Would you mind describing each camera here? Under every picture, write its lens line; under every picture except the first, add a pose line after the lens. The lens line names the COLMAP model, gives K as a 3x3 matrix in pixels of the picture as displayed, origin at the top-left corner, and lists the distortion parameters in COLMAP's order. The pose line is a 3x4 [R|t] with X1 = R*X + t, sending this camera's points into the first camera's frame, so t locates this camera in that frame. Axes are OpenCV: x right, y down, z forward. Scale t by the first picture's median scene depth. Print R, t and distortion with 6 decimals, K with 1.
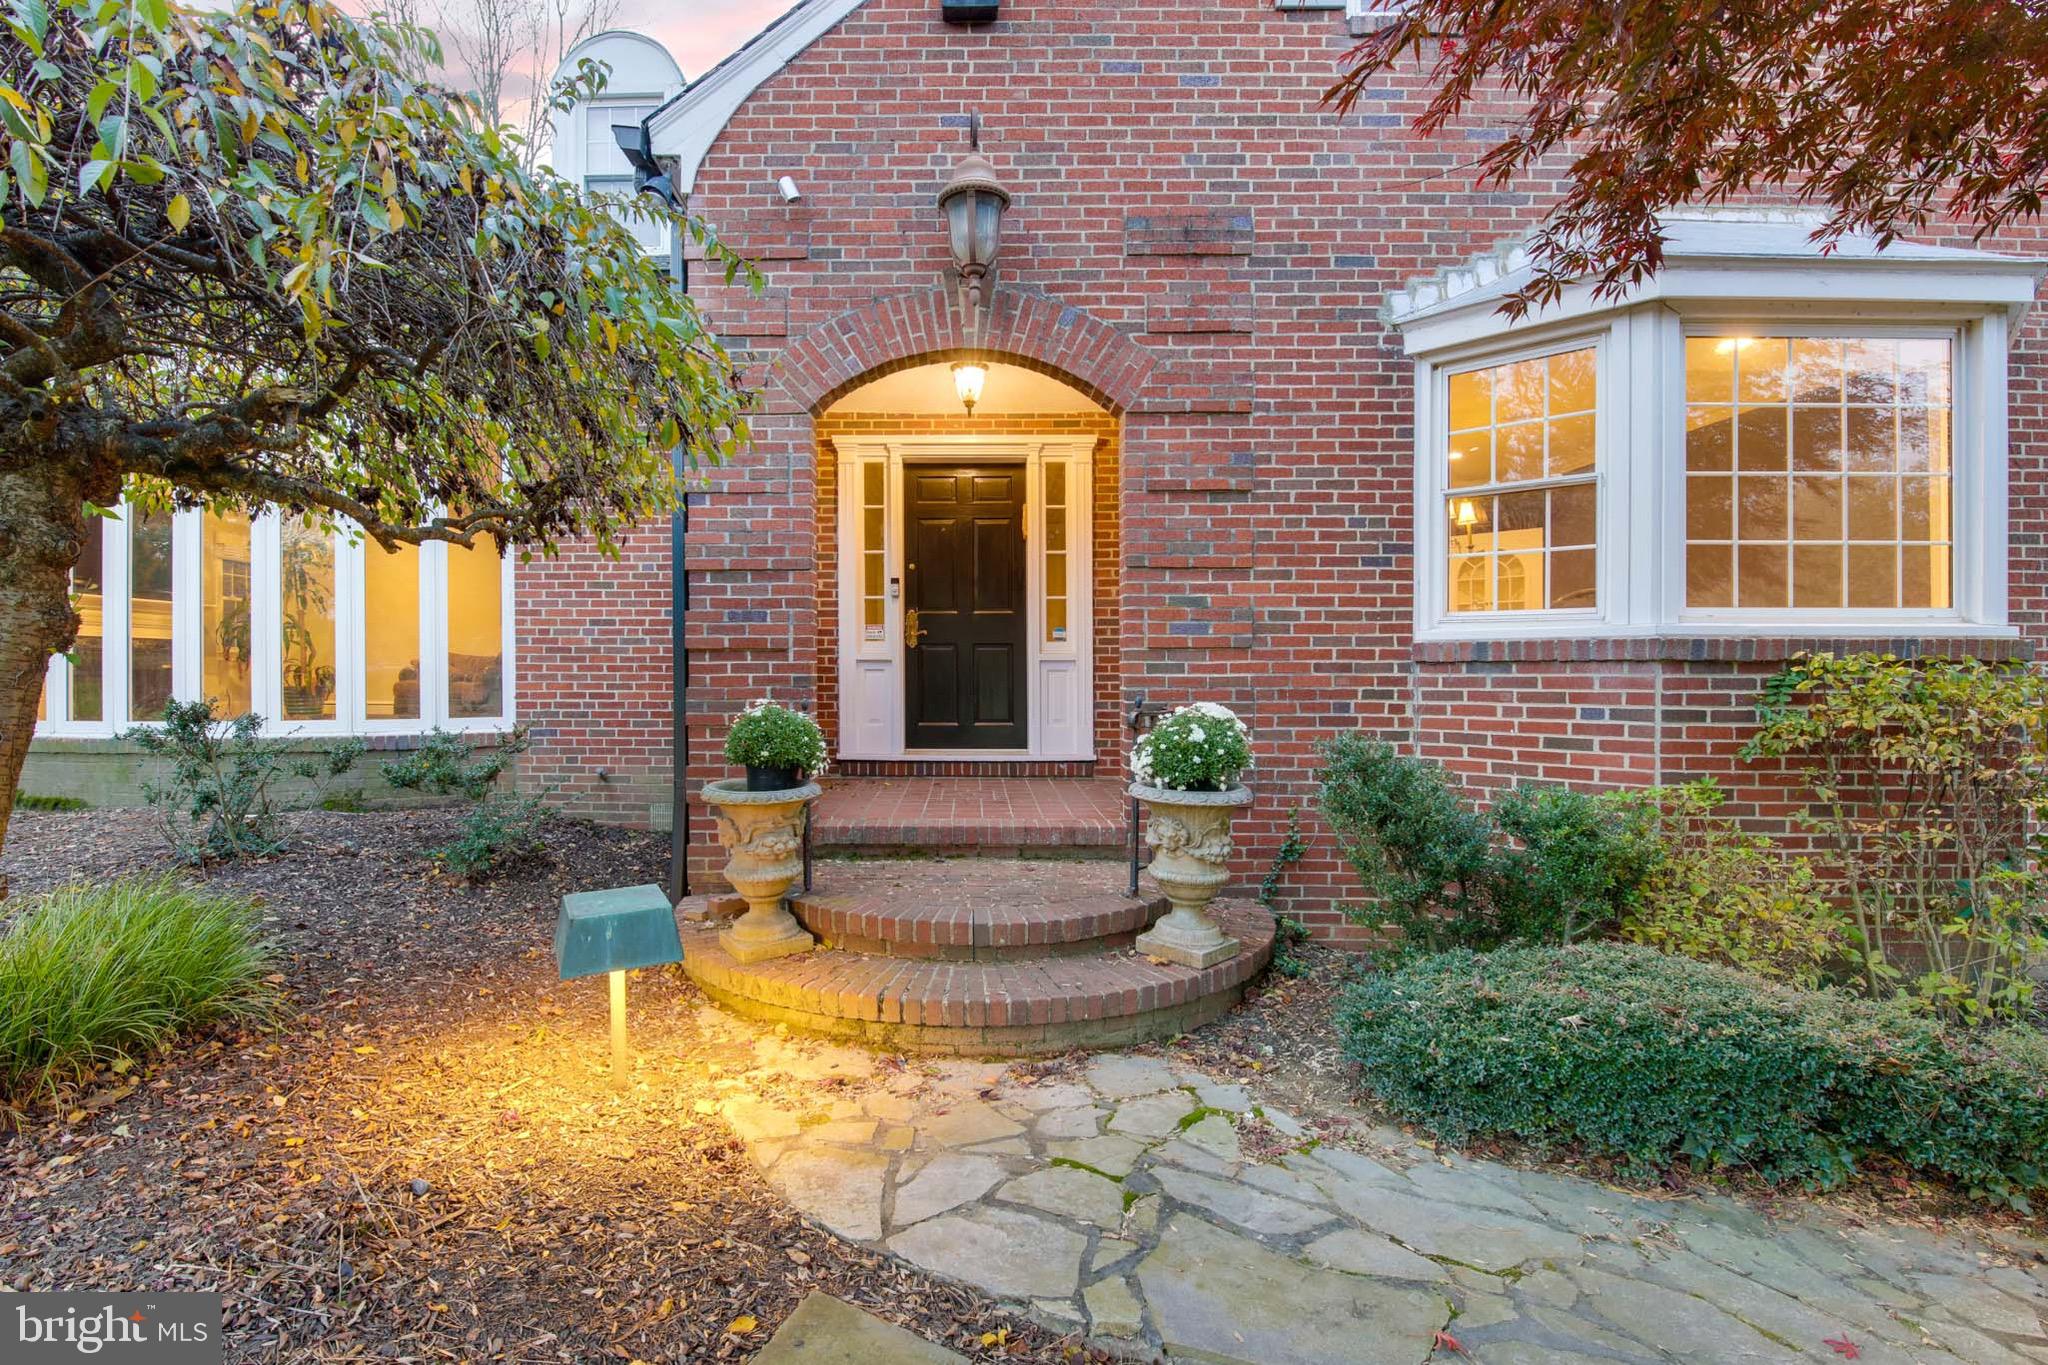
lens RADIAL K [[830.9, 0, 1019.6], [0, 830.9, 640.2], [0, 0, 1]] dist [-0.004877, -0.006048]
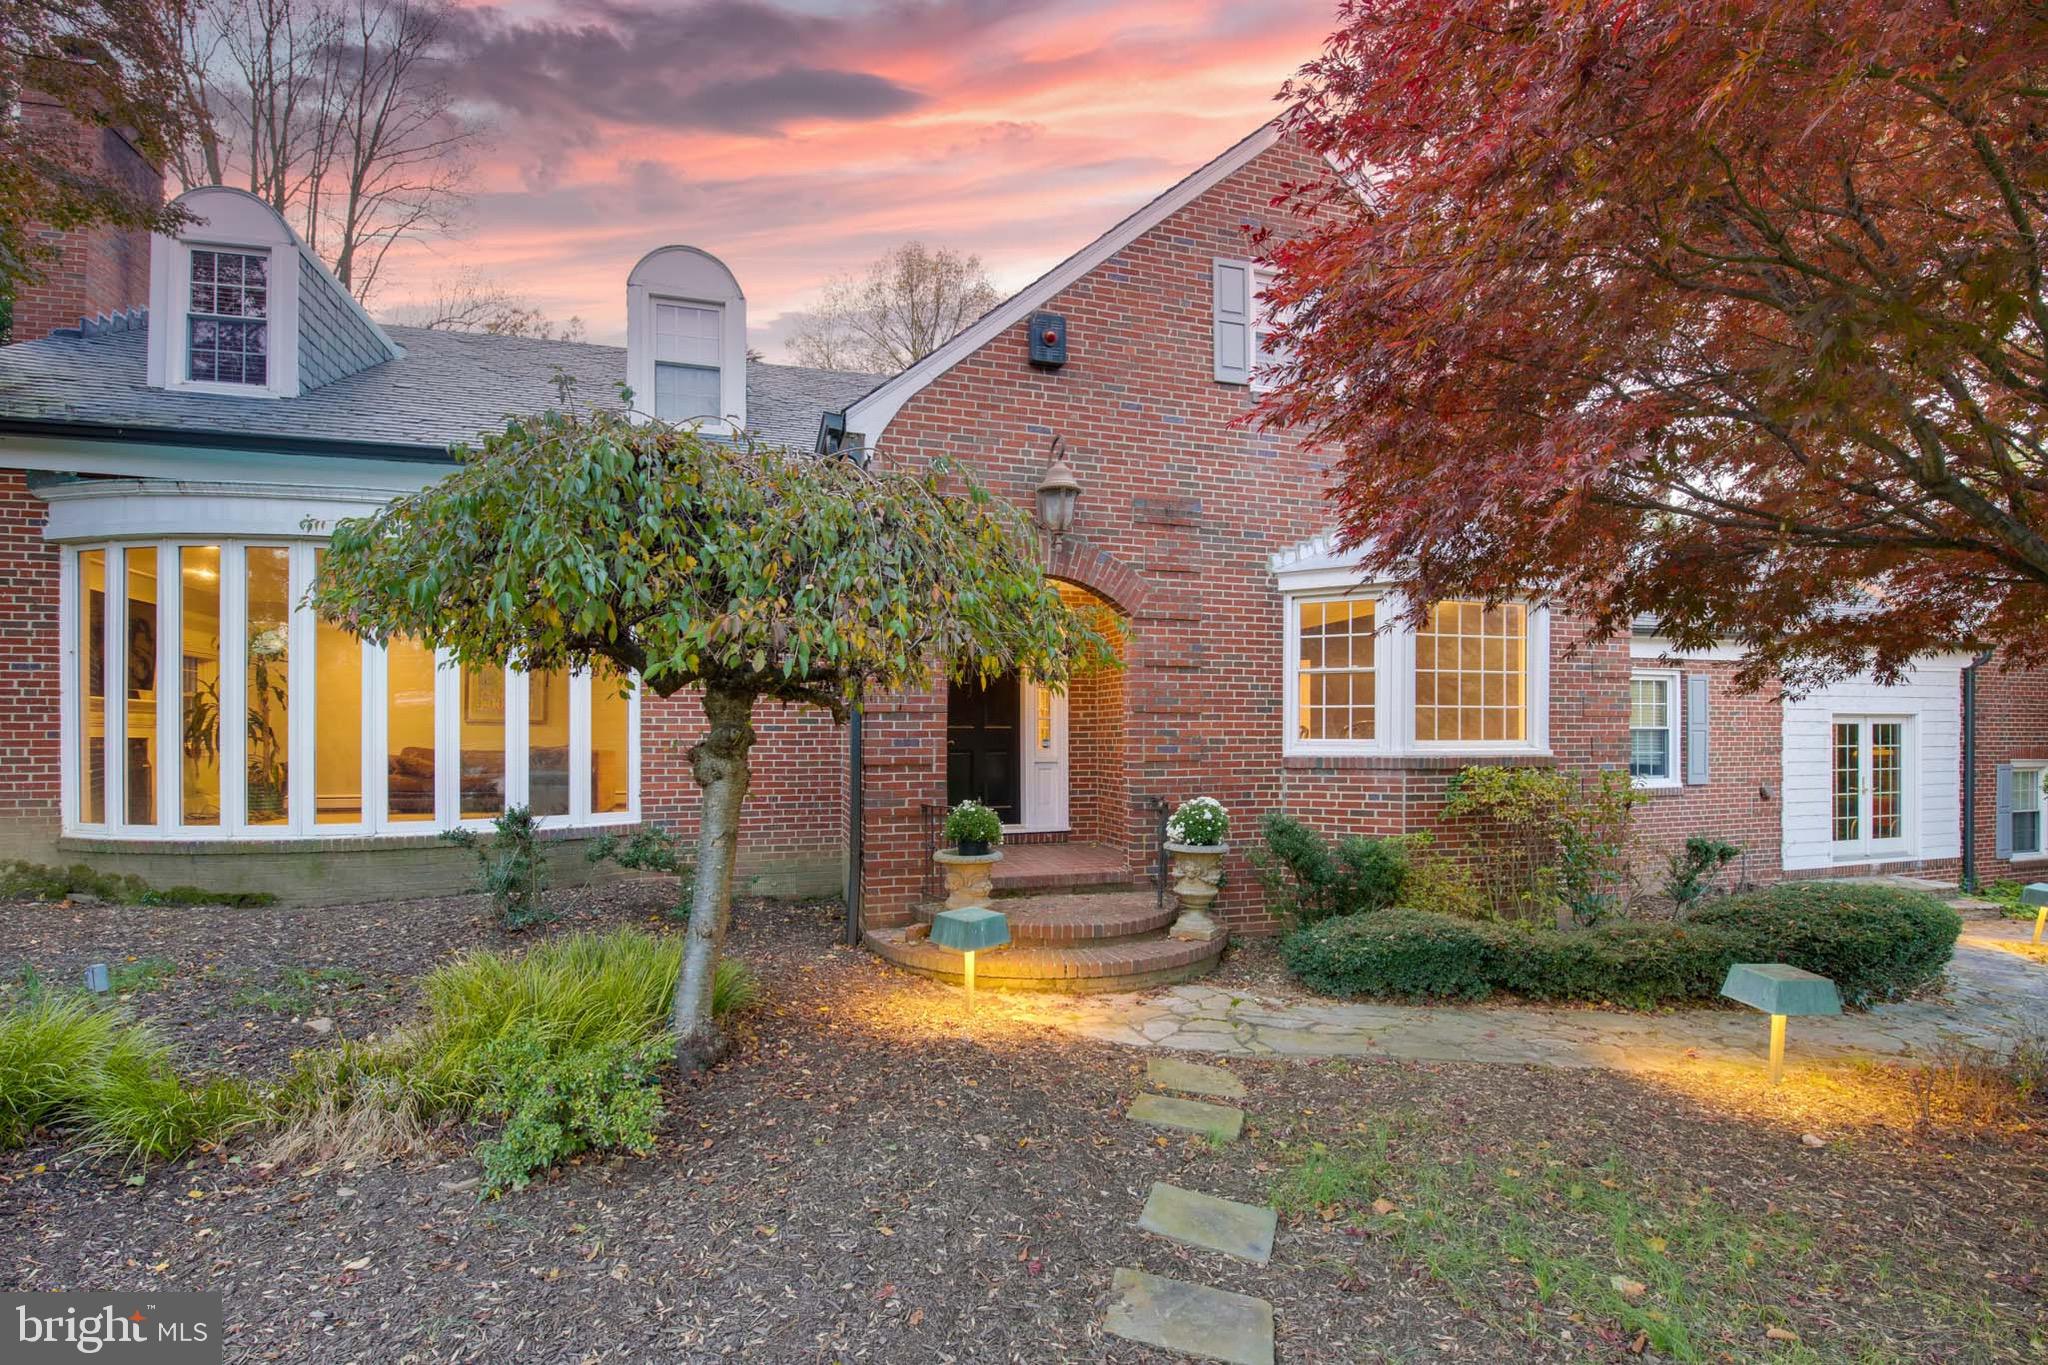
lens RADIAL K [[883.5, 0, 1021.6], [0, 883.5, 677.7], [0, 0, 1]] dist [-0.005043, -0.008054]
pose [[0.950296, 0.020755, 0.310654, -0.672072], [-0.012885, 0.999542, -0.027365, -0.113049], [-0.311080, 0.022002, 0.950129, -0.637382]]
